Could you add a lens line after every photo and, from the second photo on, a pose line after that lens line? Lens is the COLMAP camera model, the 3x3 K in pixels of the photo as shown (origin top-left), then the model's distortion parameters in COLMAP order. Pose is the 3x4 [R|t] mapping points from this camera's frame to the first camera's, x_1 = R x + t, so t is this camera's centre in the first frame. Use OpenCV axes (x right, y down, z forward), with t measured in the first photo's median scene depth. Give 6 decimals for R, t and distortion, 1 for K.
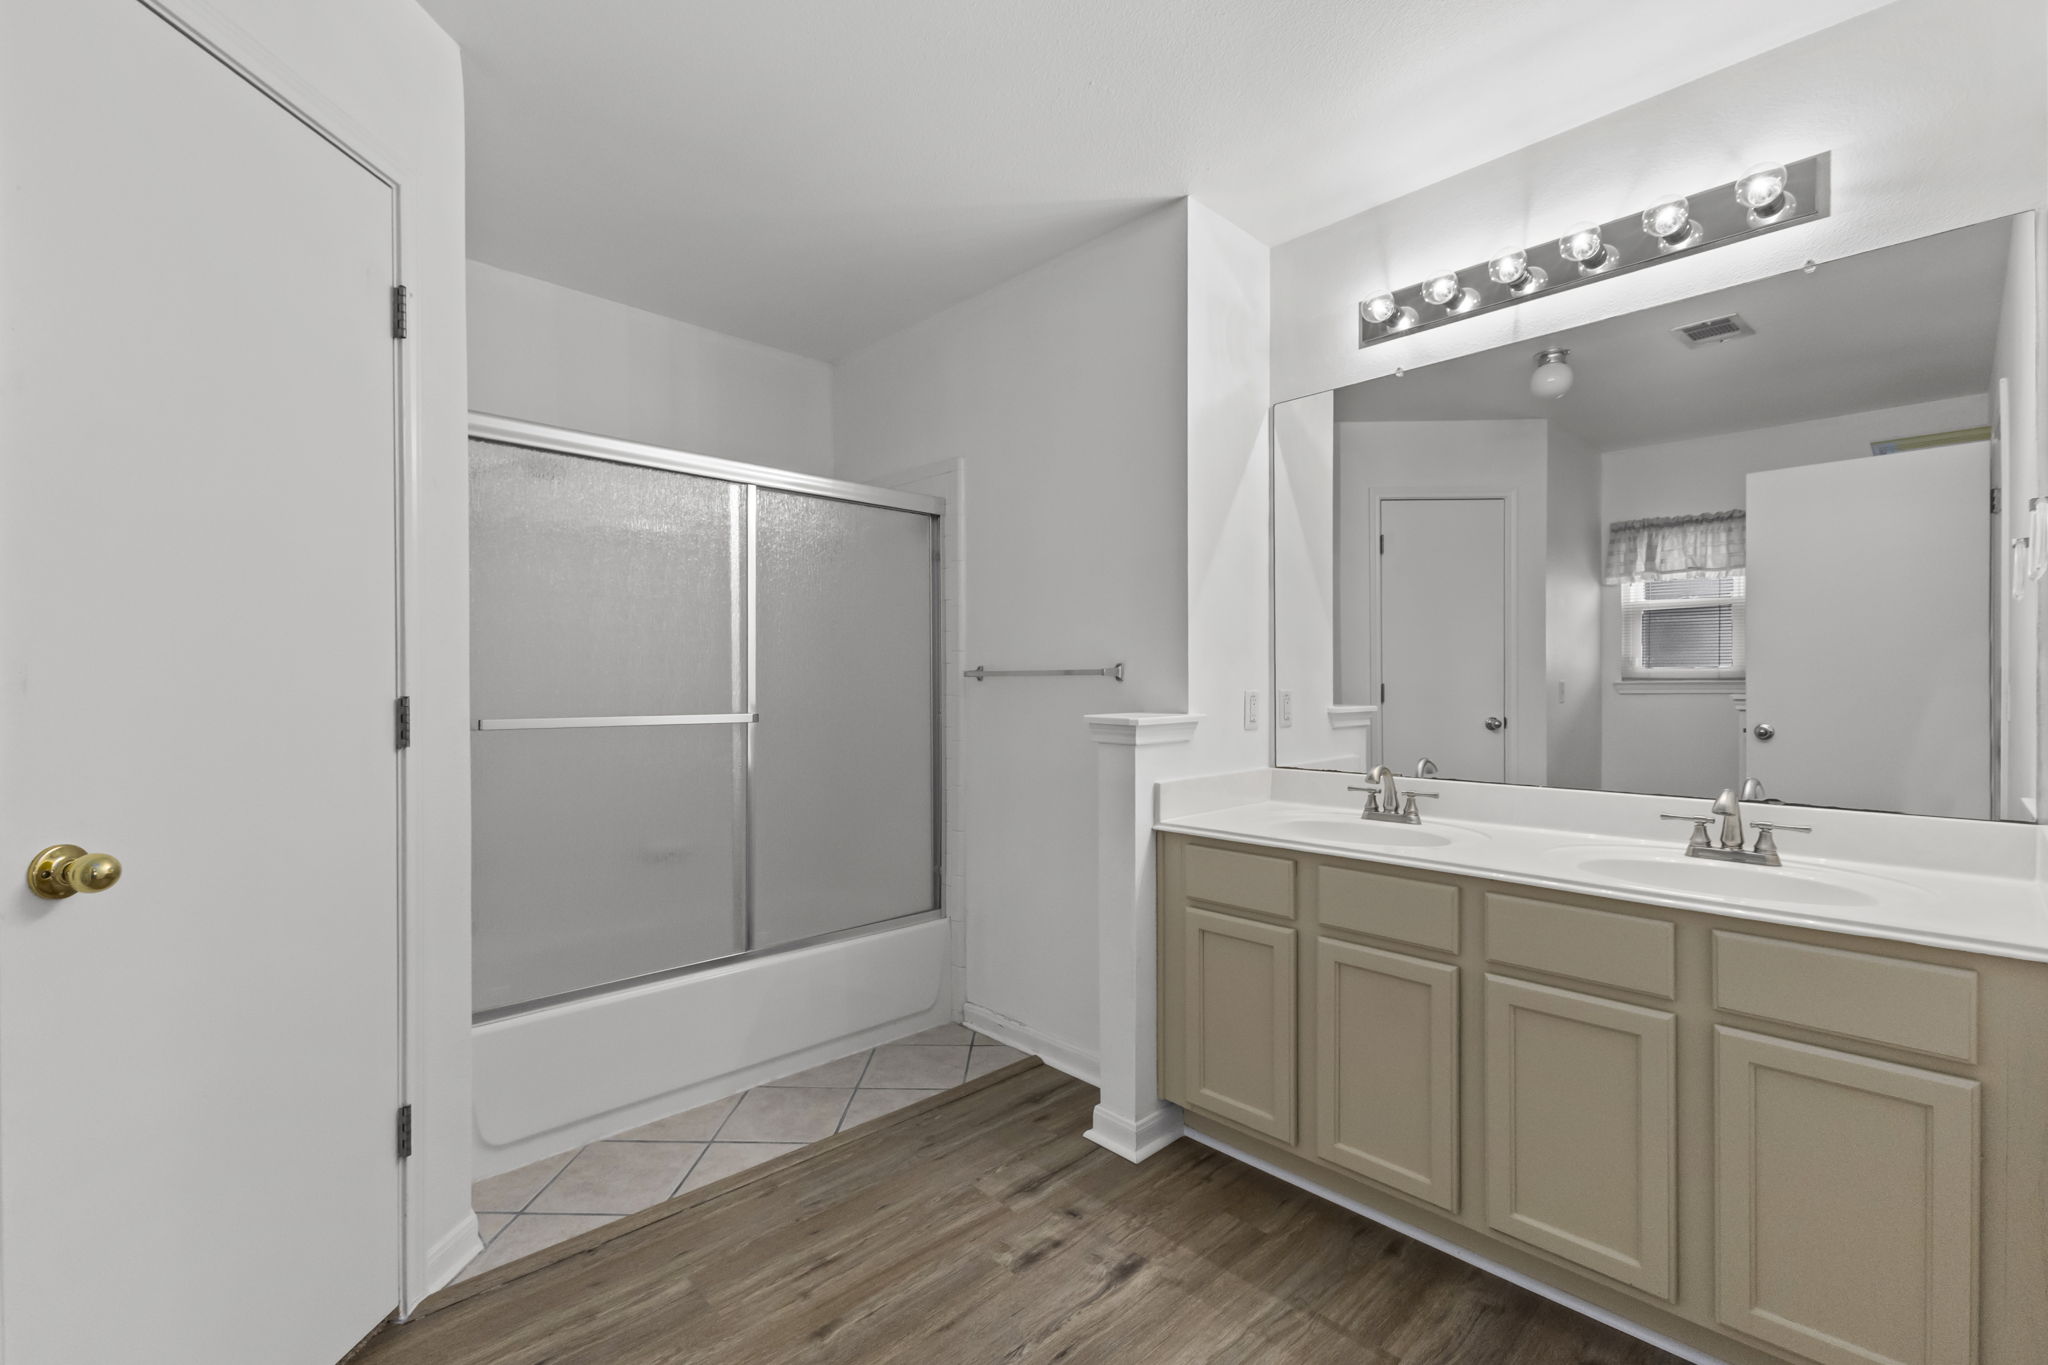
lens RADIAL K [[881.3, 0, 1023.4], [0, 881.3, 688.2], [0, 0, 1]] dist [0.003558, 0.000201]
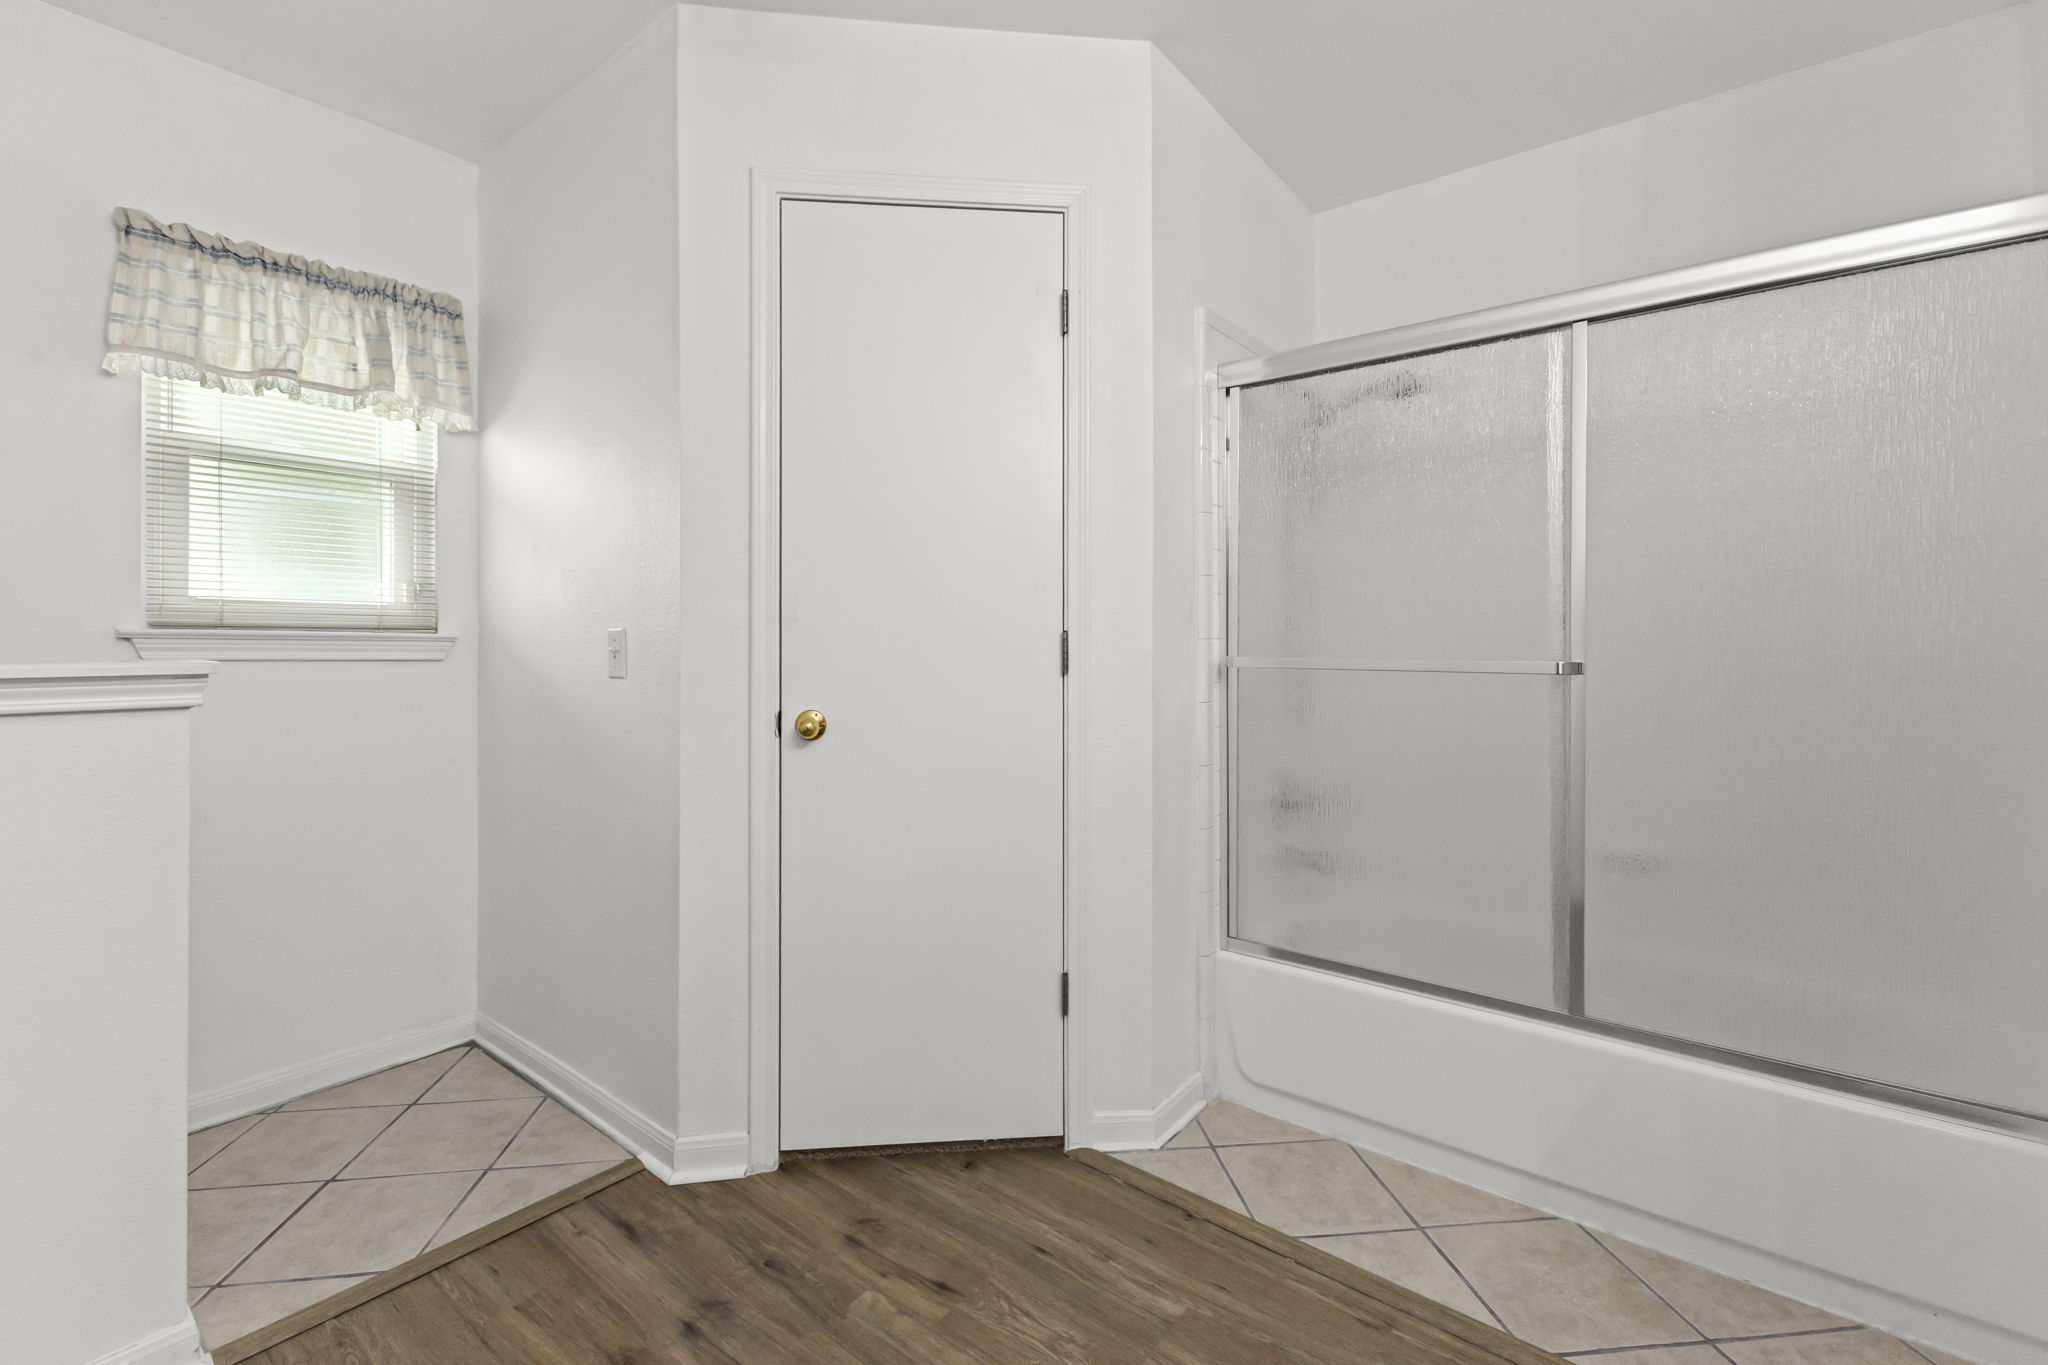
lens RADIAL K [[881.3, 0, 1009.5], [0, 881.3, 642.8], [0, 0, 1]] dist [0.003558, 0.000201]
pose [[0.127303, -0.000841, -0.991863, 0.407245], [-0.002998, 0.999995, -0.001232, 0.022063], [0.991859, 0.003130, 0.127300, 0.653630]]
